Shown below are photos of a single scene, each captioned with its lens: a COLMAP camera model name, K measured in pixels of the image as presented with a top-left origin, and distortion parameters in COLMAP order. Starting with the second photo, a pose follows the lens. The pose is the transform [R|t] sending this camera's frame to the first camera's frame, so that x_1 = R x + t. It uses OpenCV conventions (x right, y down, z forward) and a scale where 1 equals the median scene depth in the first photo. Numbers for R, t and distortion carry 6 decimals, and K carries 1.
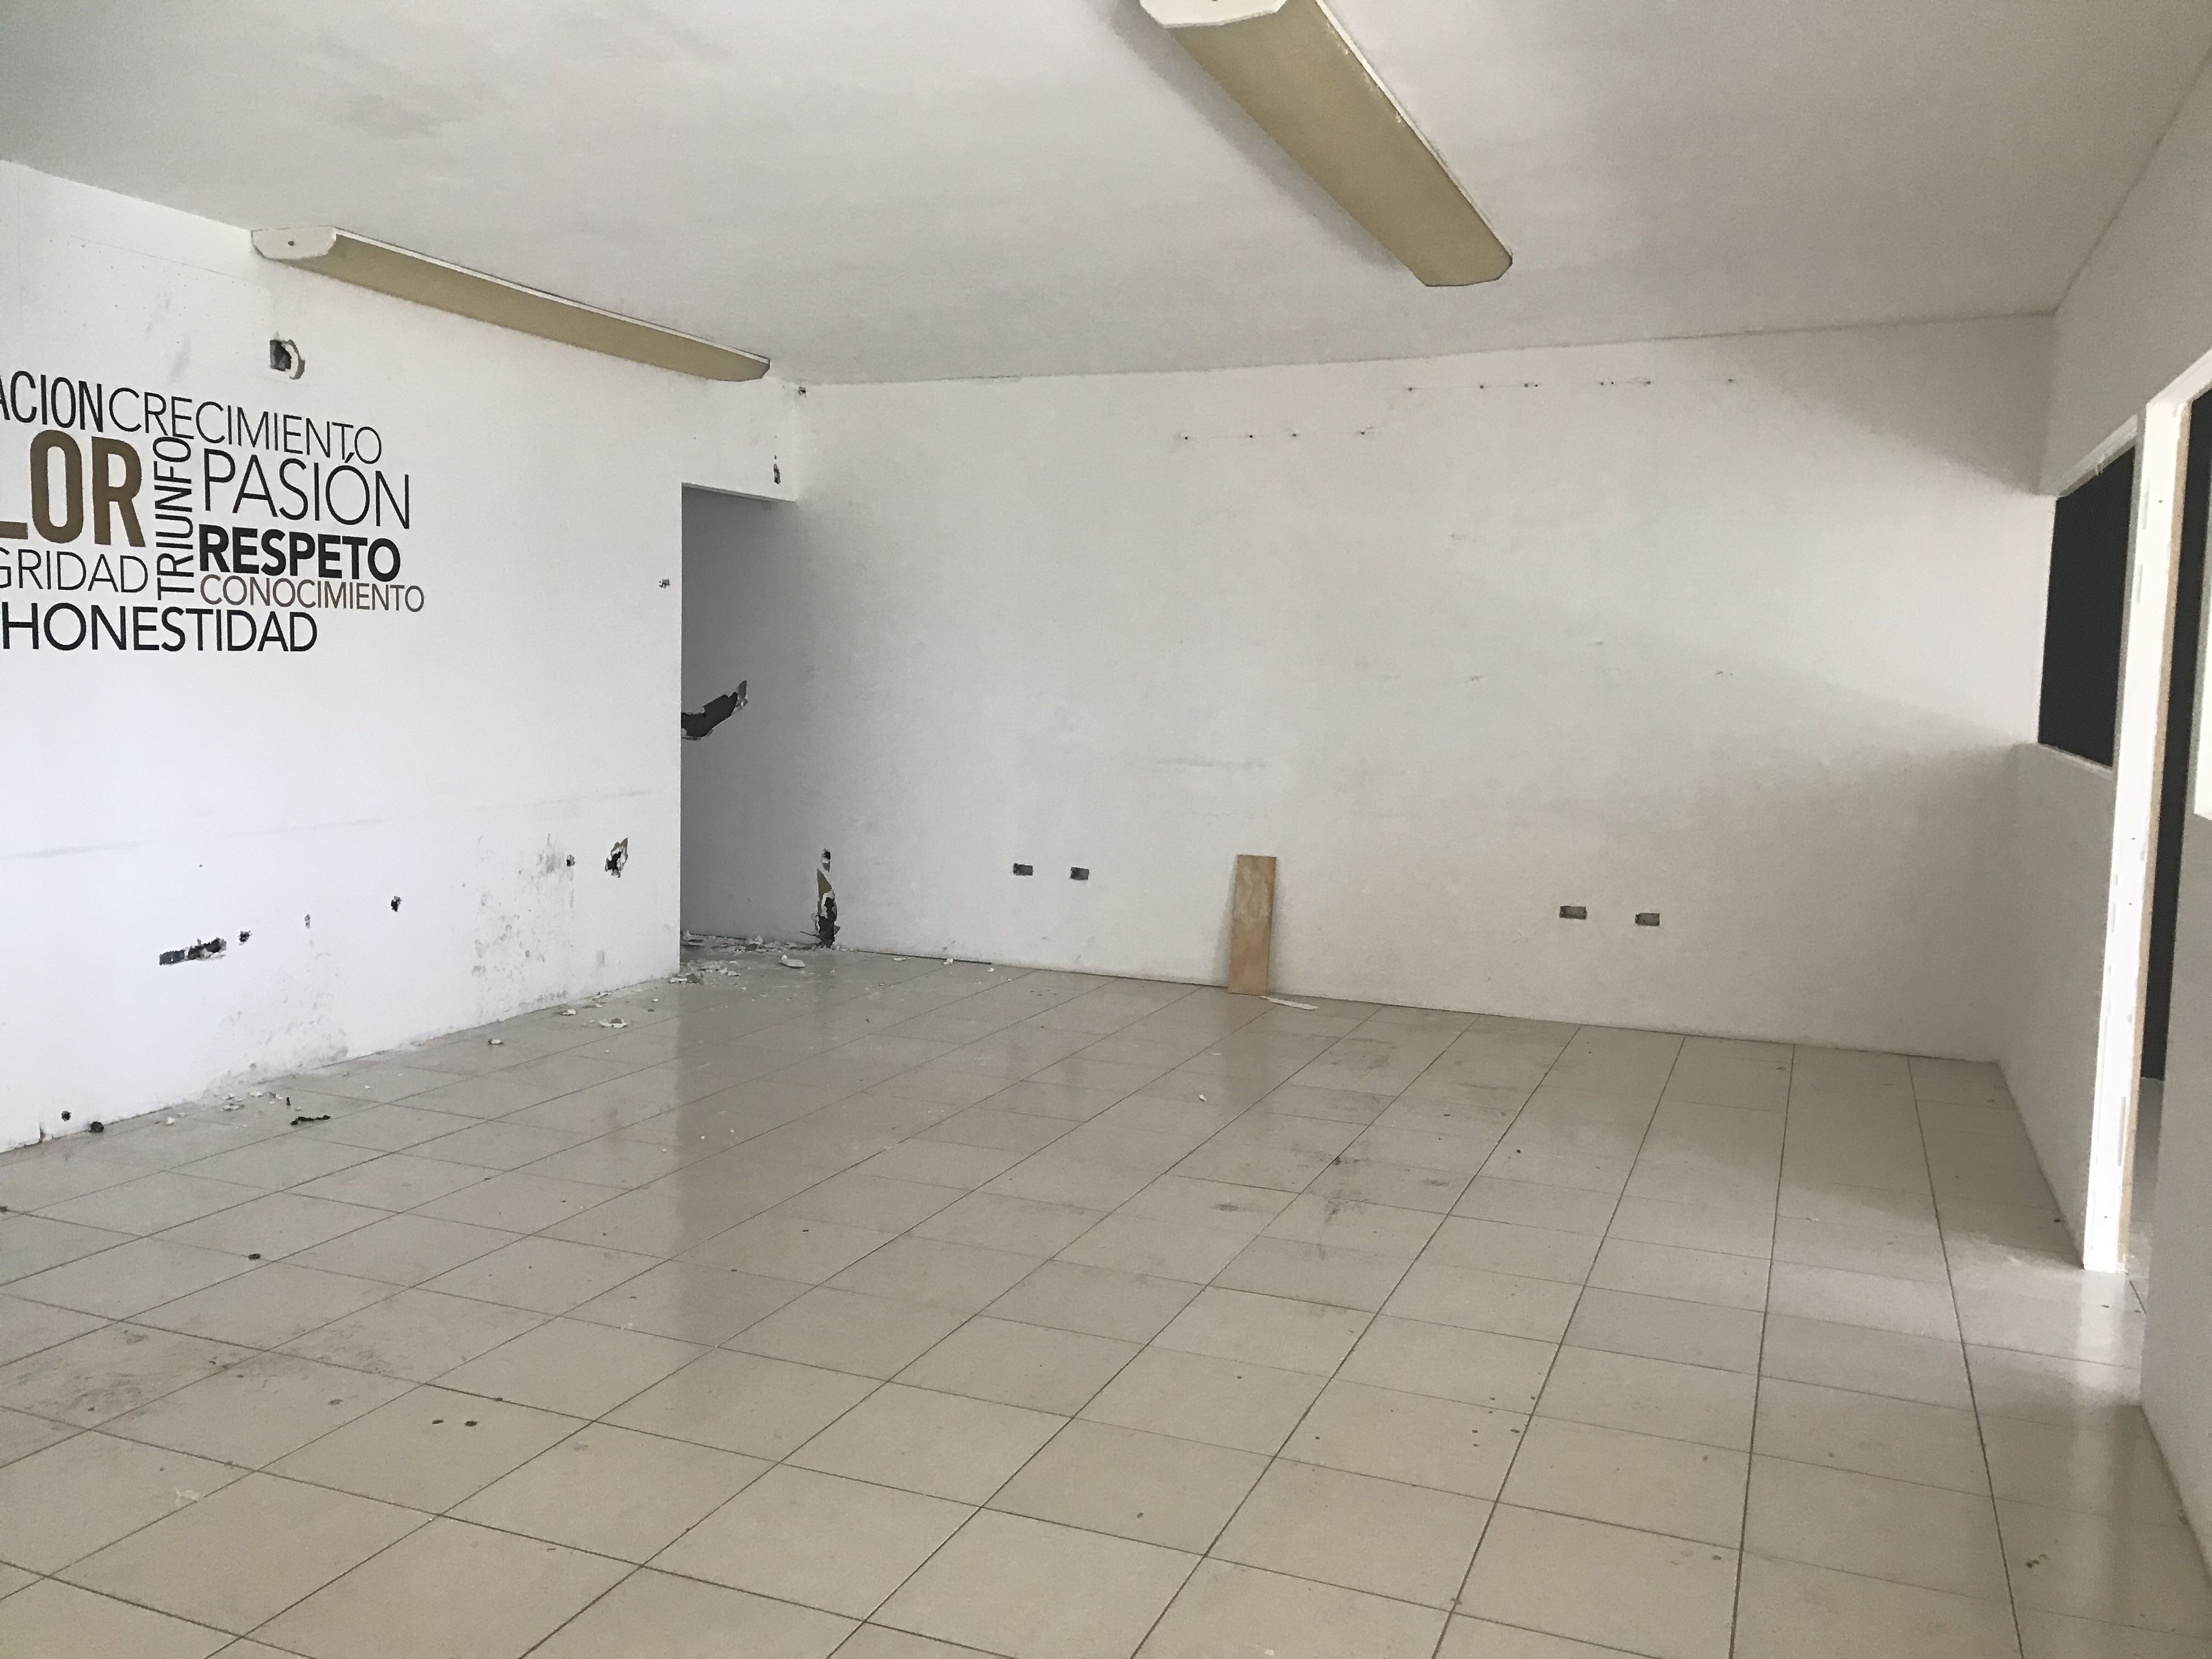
lens RADIAL K [[1807.5, 0, 1106.0], [0, 1807.5, 829.5], [0, 0, 1]] dist [0.006123, -0.009703]
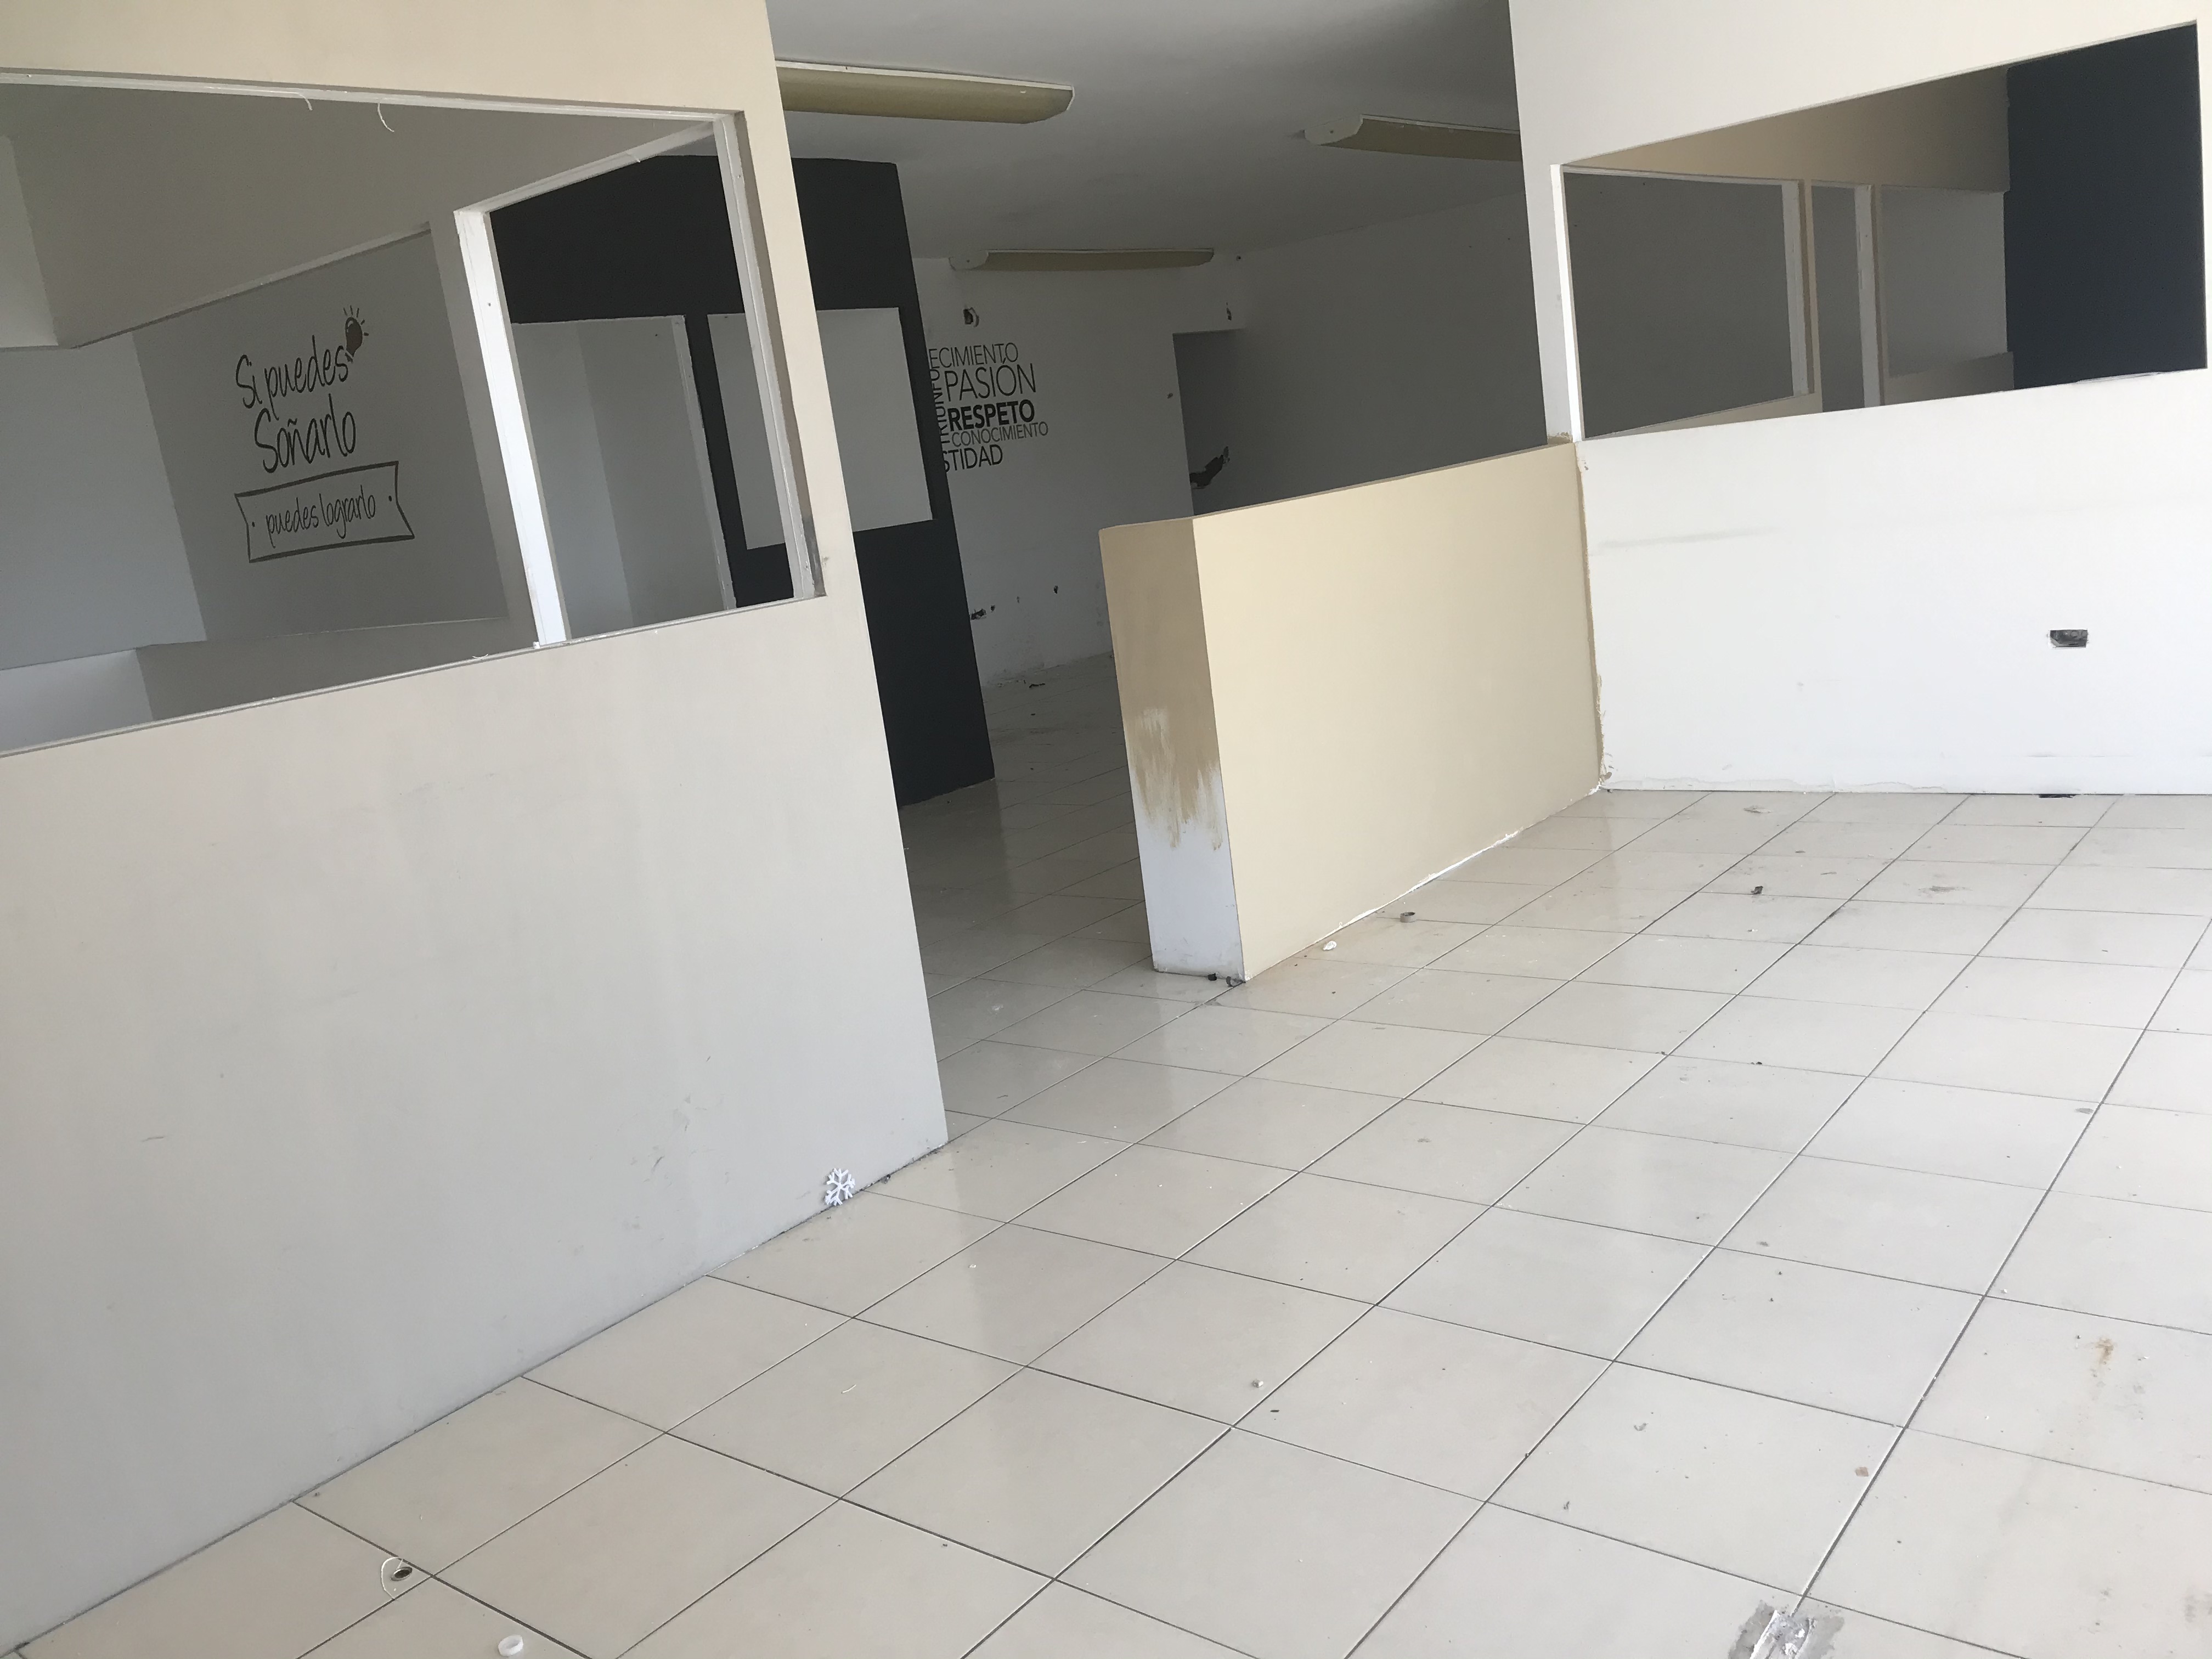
lens RADIAL K [[1807.5, 0, 1106.0], [0, 1807.5, 829.5], [0, 0, 1]] dist [0.006123, -0.009703]
pose [[0.946319, -0.092357, -0.309760, 0.249334], [0.131313, 0.985514, 0.107326, 0.100345], [0.295360, -0.142241, 0.944738, -0.904995]]
